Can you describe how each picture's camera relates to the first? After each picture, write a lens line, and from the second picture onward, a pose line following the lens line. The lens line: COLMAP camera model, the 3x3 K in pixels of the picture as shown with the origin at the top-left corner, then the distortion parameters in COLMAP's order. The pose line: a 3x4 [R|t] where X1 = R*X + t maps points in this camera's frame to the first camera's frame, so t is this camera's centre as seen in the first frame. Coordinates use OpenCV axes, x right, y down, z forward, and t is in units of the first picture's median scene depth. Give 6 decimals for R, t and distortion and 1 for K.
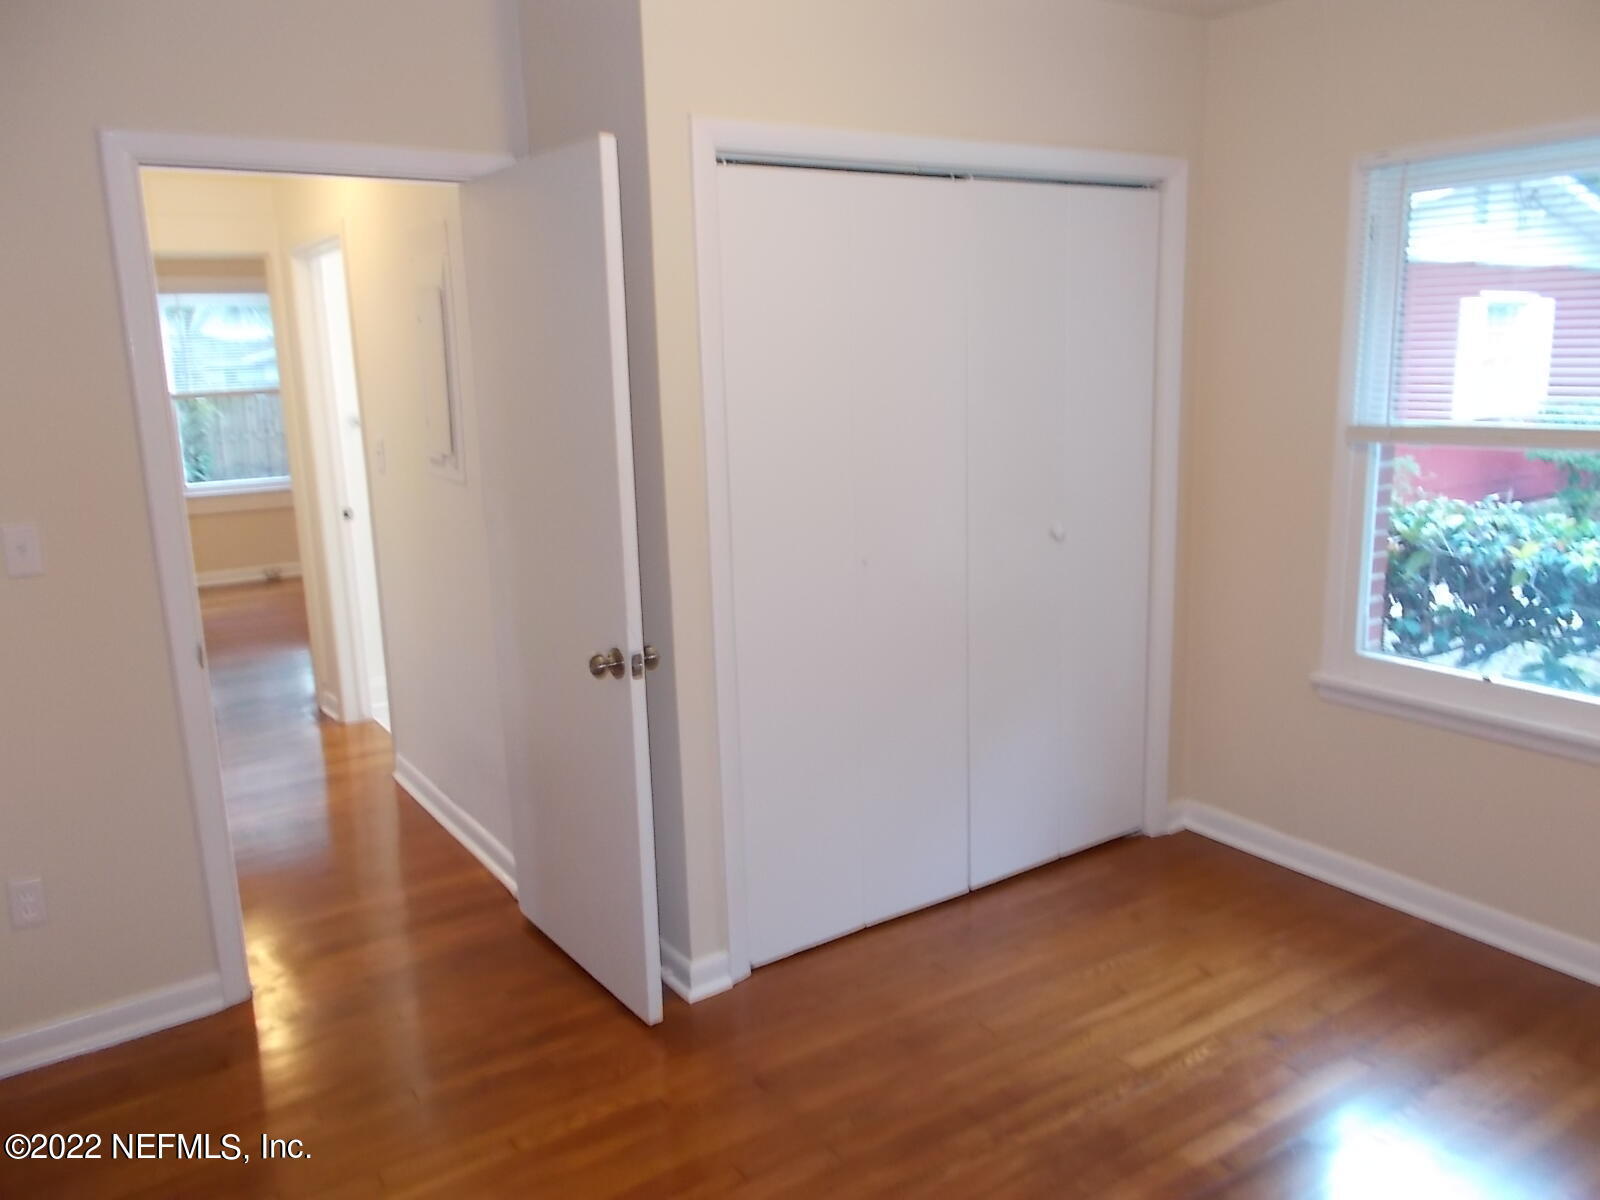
lens RADIAL K [[1212.4, 0, 794.8], [0, 1212.4, 589.4], [0, 0, 1]] dist [-0.011967, -0.010307]
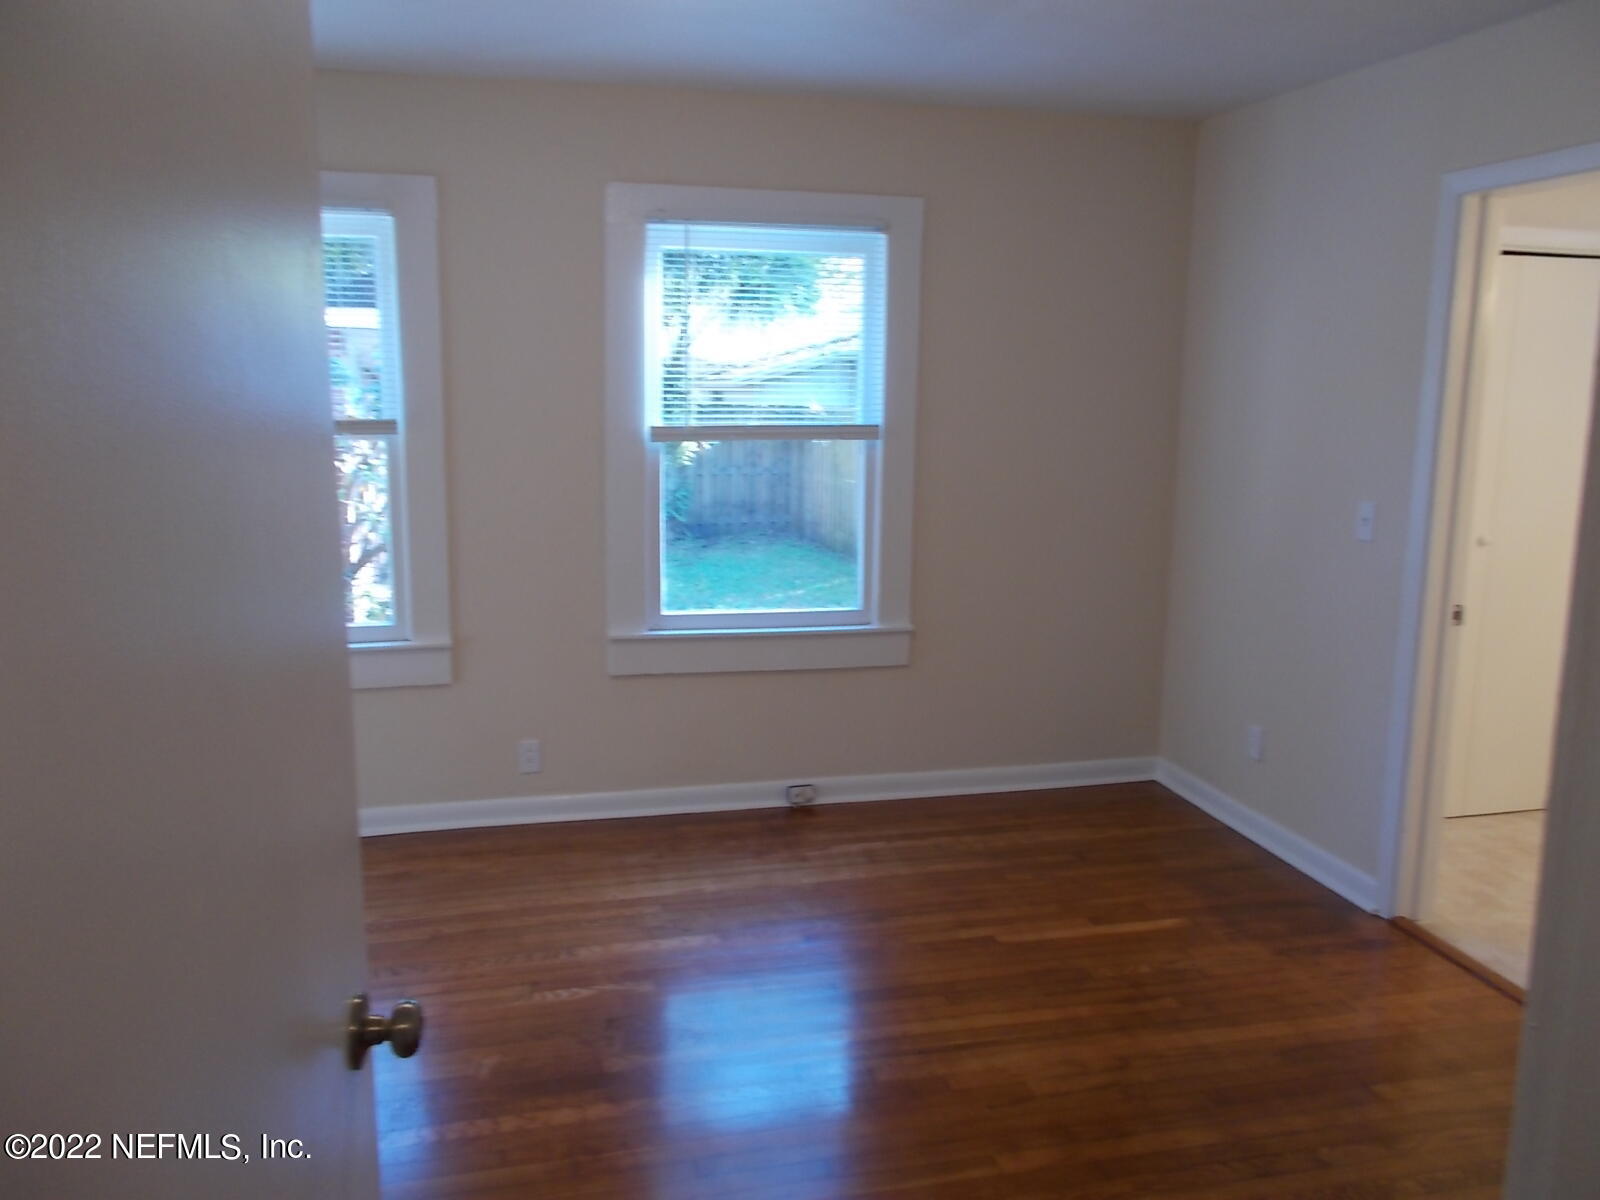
lens RADIAL K [[1212.4, 0, 798.6], [0, 1212.4, 599.0], [0, 0, 1]] dist [-0.011967, -0.010307]
pose [[0.937212, 0.082063, -0.338967, -0.114880], [-0.086902, 0.996216, 0.000904, -0.042249], [0.337758, 0.028610, 0.940798, 0.221716]]
